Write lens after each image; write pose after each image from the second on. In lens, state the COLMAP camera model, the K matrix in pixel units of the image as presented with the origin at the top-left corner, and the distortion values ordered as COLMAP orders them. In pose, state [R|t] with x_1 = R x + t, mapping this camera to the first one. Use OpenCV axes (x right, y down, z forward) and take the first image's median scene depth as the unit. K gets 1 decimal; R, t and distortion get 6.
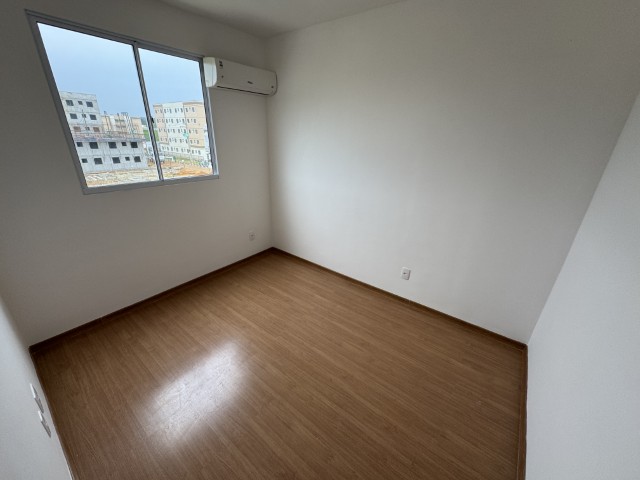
lens RADIAL K [[256.0, 0, 321.3], [0, 256.0, 241.6], [0, 0, 1]] dist [-0.007123, 0.001092]
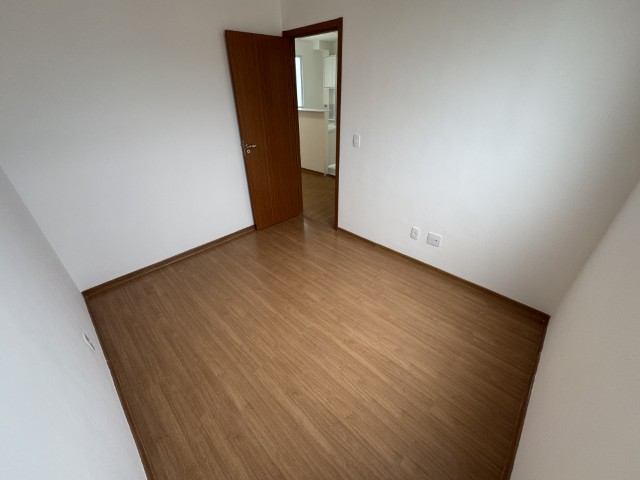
lens RADIAL K [[256.0, 0, 319.0], [0, 256.0, 239.9], [0, 0, 1]] dist [-0.007123, 0.001092]
pose [[-0.992458, -0.080785, 0.092202, -0.248075], [0.026993, 0.589664, 0.807198, -0.518810], [-0.119578, 0.803599, -0.583036, 1.224809]]
